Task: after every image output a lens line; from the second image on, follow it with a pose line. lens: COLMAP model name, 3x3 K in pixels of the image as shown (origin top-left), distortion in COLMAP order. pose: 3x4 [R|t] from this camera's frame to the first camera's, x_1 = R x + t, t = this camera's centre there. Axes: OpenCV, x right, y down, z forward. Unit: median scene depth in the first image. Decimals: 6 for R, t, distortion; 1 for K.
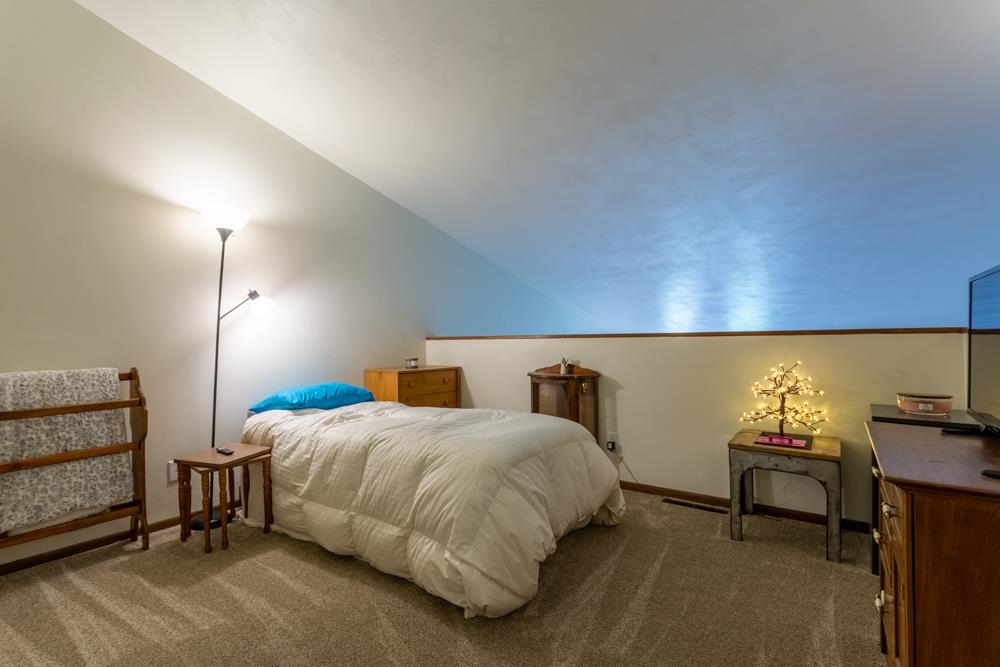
lens RADIAL K [[476.8, 0, 500.0], [0, 476.8, 333.5], [0, 0, 1]] dist [0.000102, -0.000026]
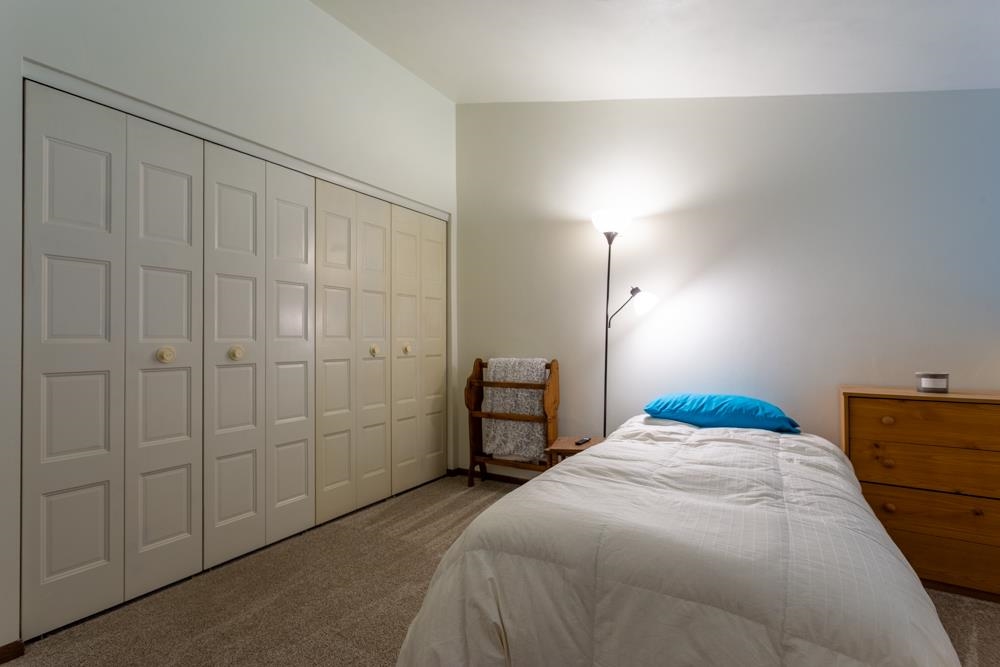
lens RADIAL K [[476.8, 0, 500.0], [0, 476.8, 333.5], [0, 0, 1]] dist [0.000102, -0.000026]
pose [[0.063069, -0.000782, -0.998009, 0.518449], [0.016588, 0.999862, 0.000265, -0.001649], [0.997871, -0.016572, 0.063074, 0.791056]]
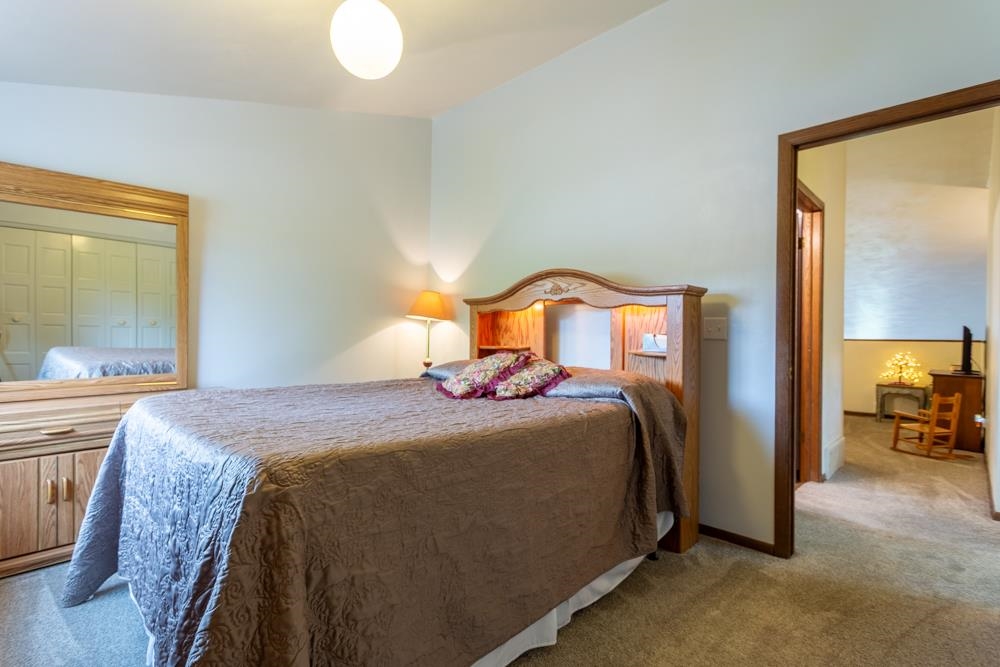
lens RADIAL K [[476.8, 0, 500.0], [0, 476.8, 333.5], [0, 0, 1]] dist [0.000102, -0.000026]
pose [[0.987372, 0.025333, -0.156383, -0.858981], [-0.022854, 0.999583, 0.017629, -0.029886], [0.156765, -0.013832, 0.987539, -1.406568]]
